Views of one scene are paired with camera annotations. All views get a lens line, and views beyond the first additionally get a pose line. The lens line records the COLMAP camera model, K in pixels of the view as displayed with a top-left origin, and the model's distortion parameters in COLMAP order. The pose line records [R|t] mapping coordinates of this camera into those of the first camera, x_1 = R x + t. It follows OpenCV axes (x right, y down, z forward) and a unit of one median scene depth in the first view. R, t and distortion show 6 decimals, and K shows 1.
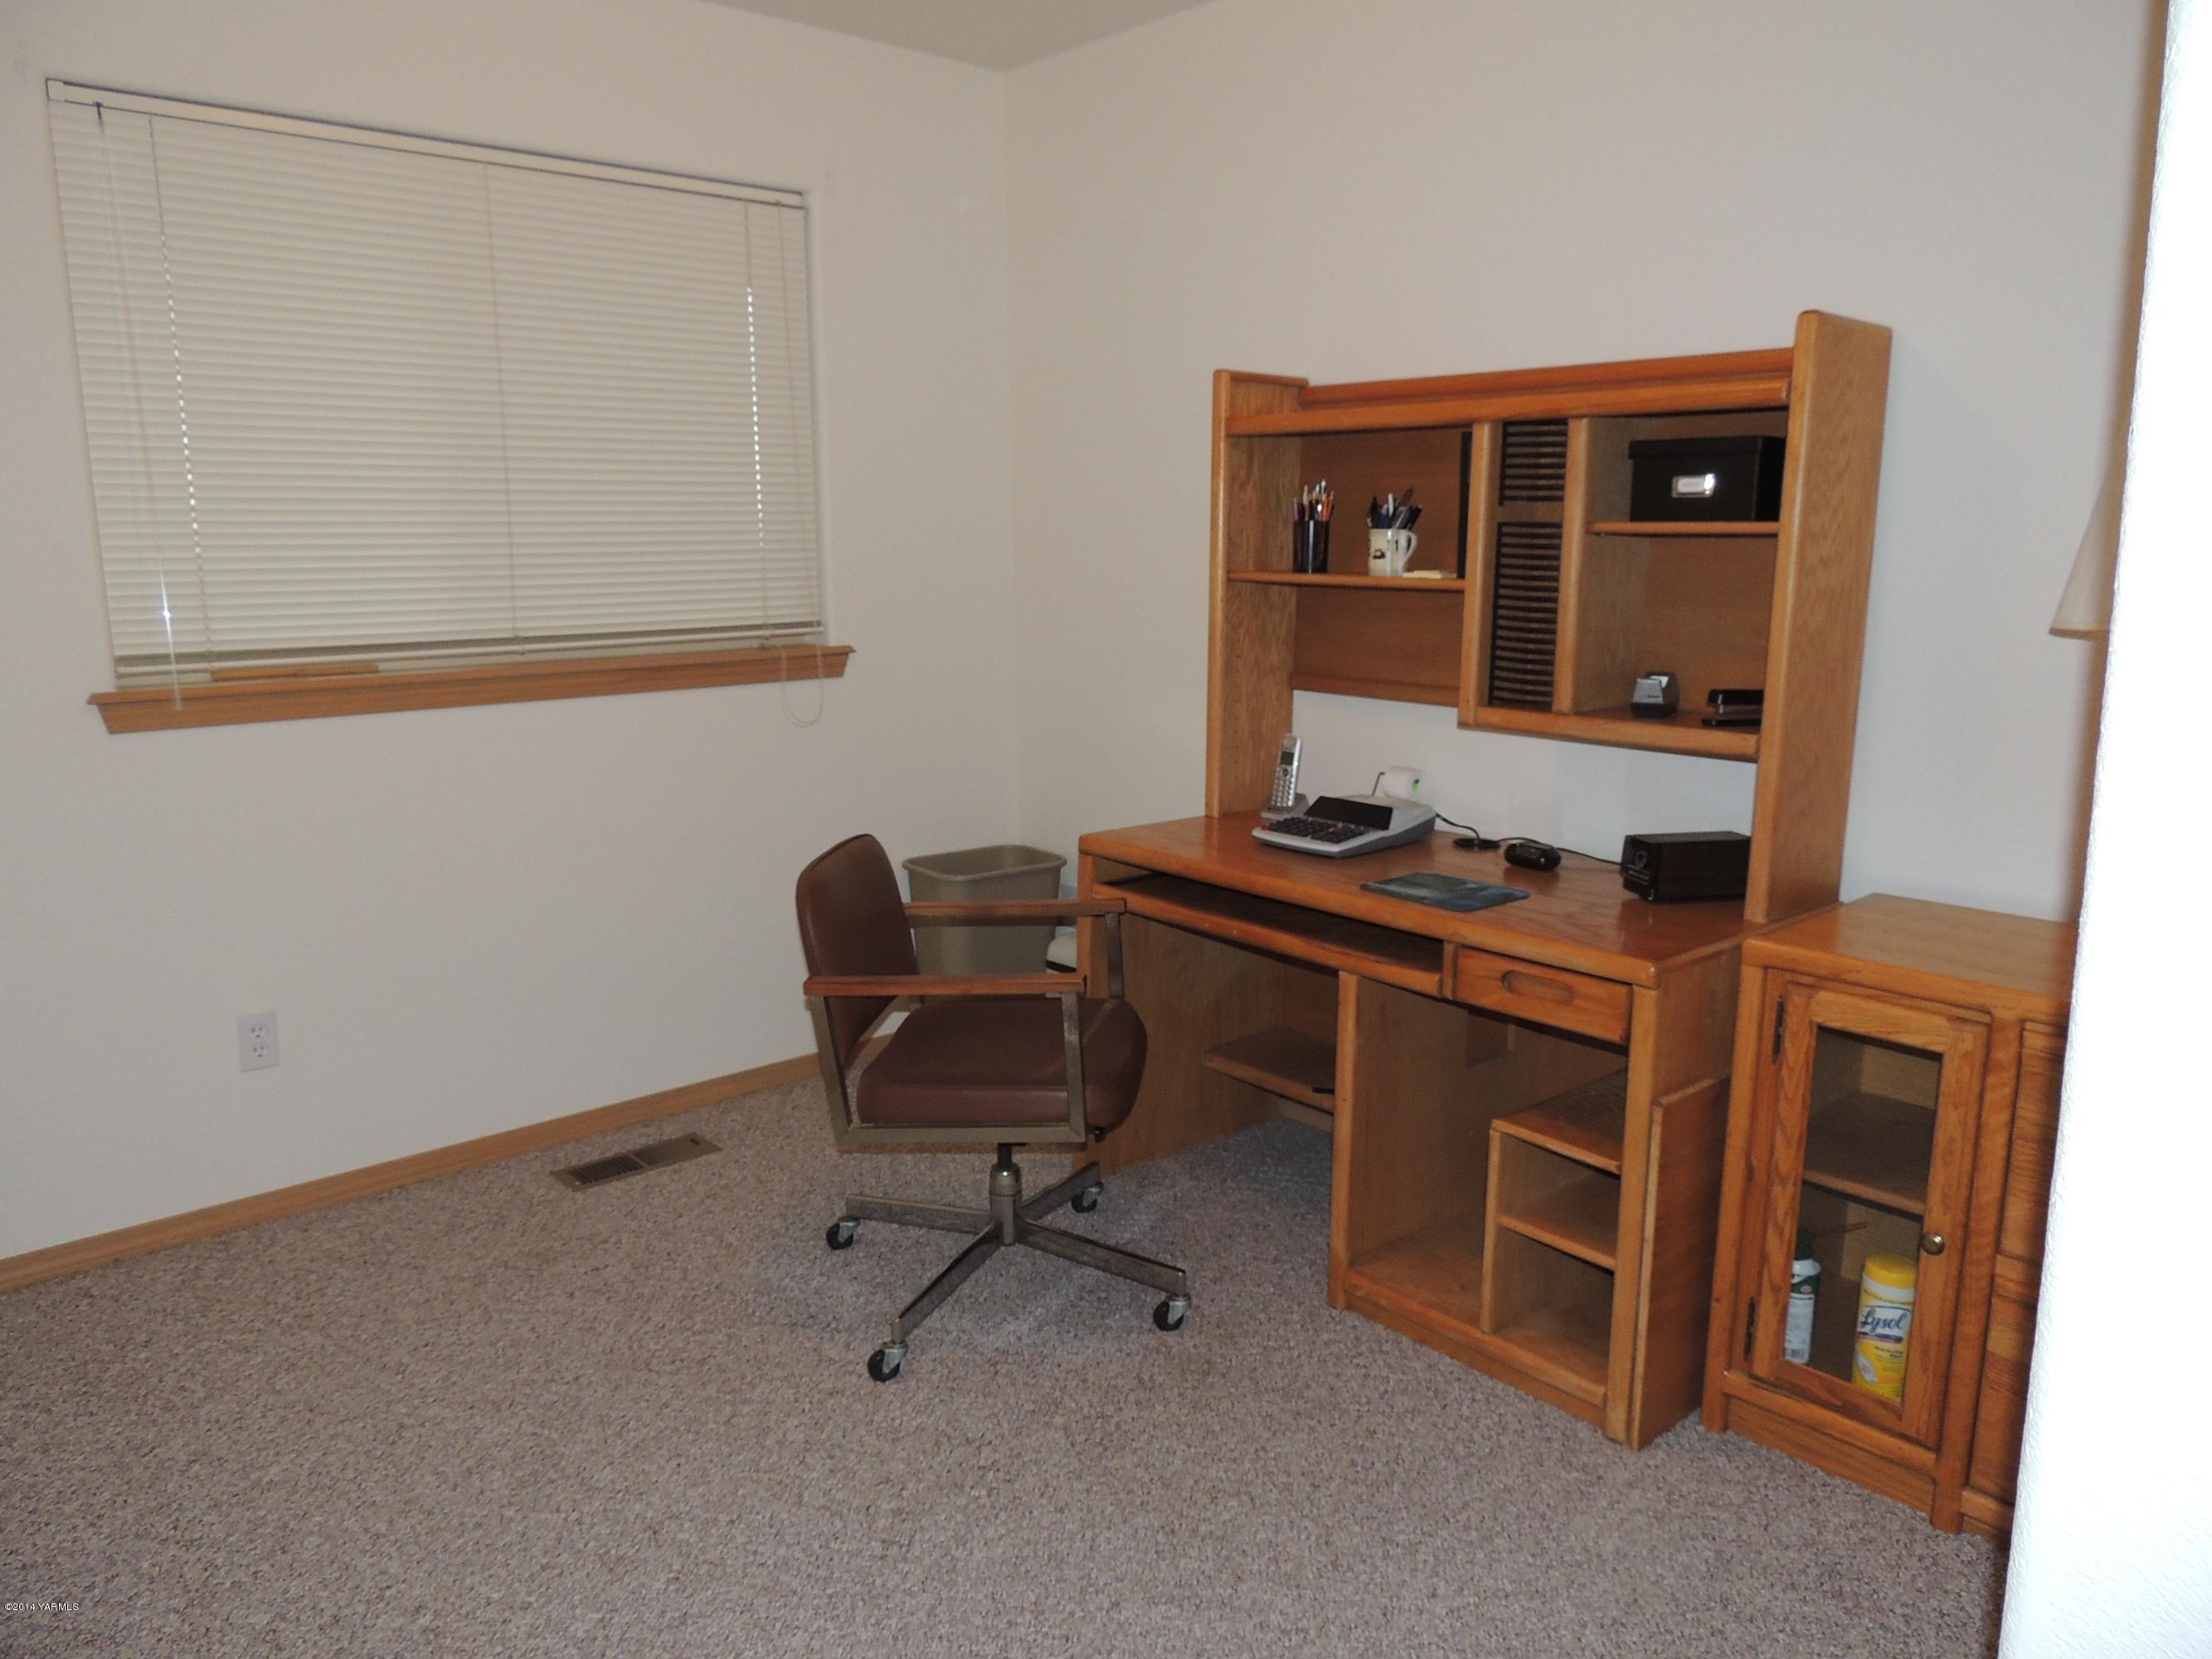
lens RADIAL K [[1583.8, 0, 1104.1], [0, 1583.8, 821.1], [0, 0, 1]] dist [-0.019580, 0.005913]
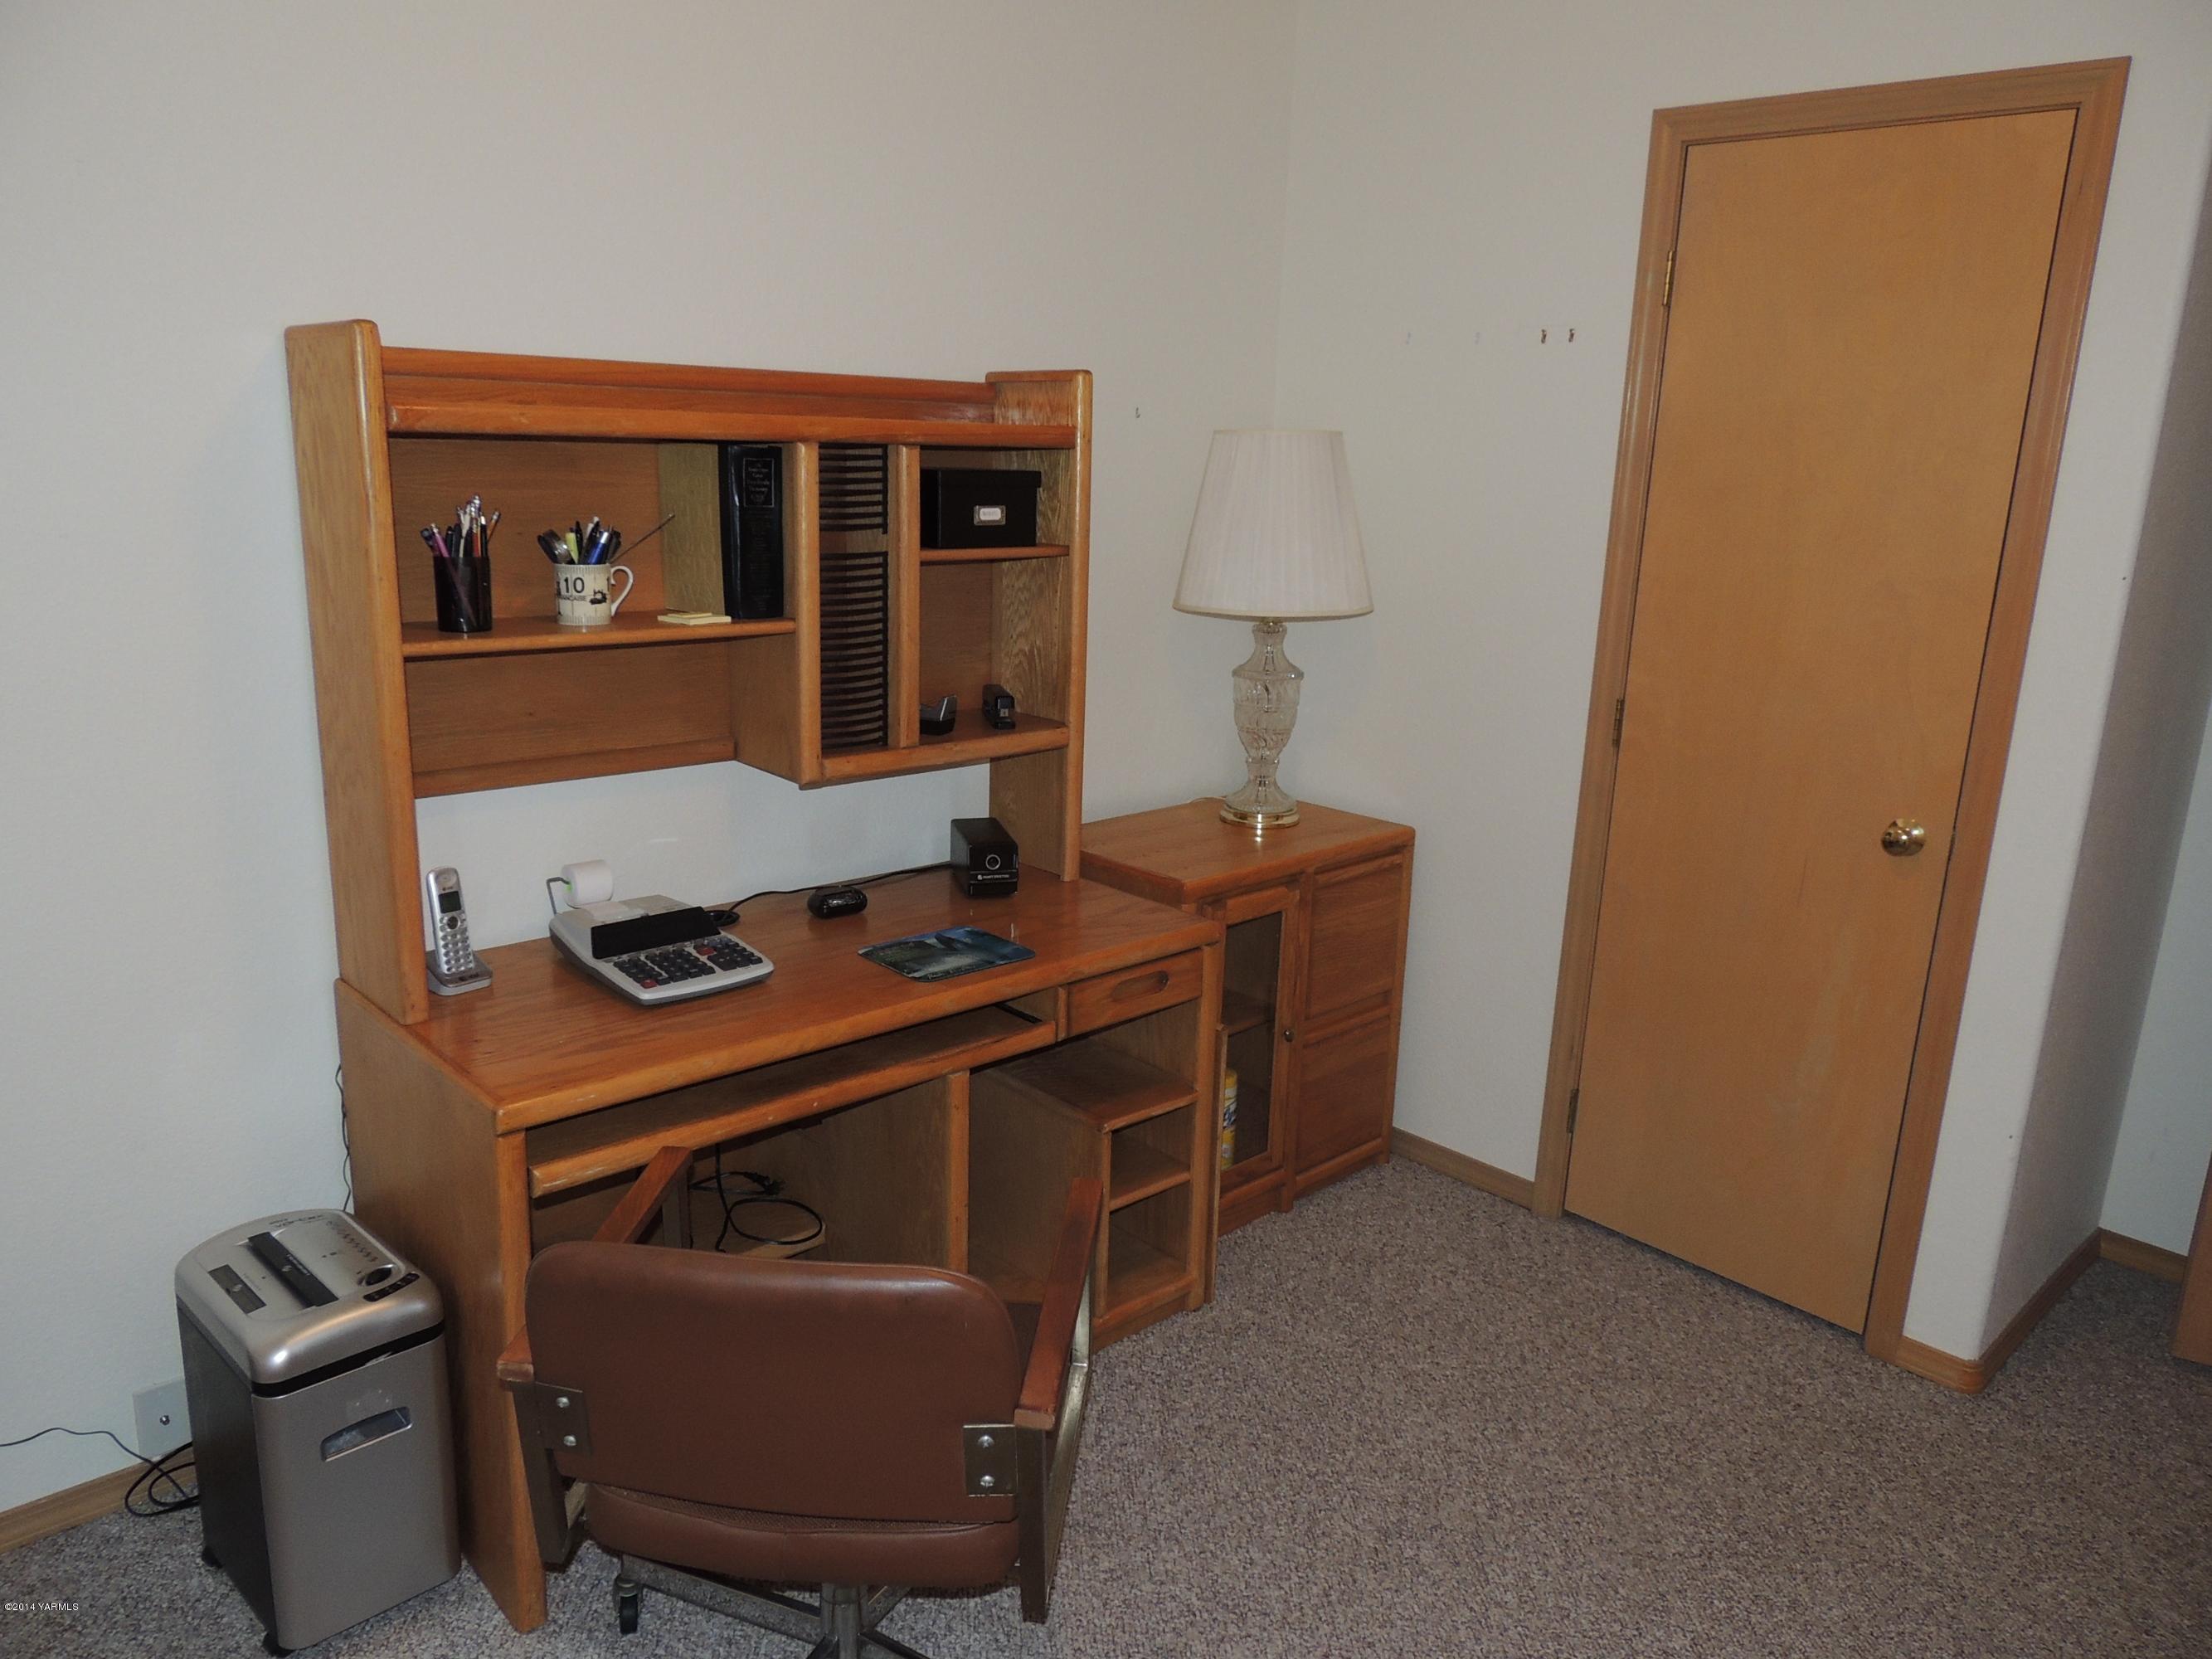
lens RADIAL K [[1583.8, 0, 1102.7], [0, 1583.8, 838.7], [0, 0, 1]] dist [-0.019580, 0.005913]
pose [[-0.012701, -0.252742, 0.967450, -0.674623], [0.157796, 0.954898, 0.251535, -0.241534], [-0.987390, 0.155854, 0.027753, 0.863725]]
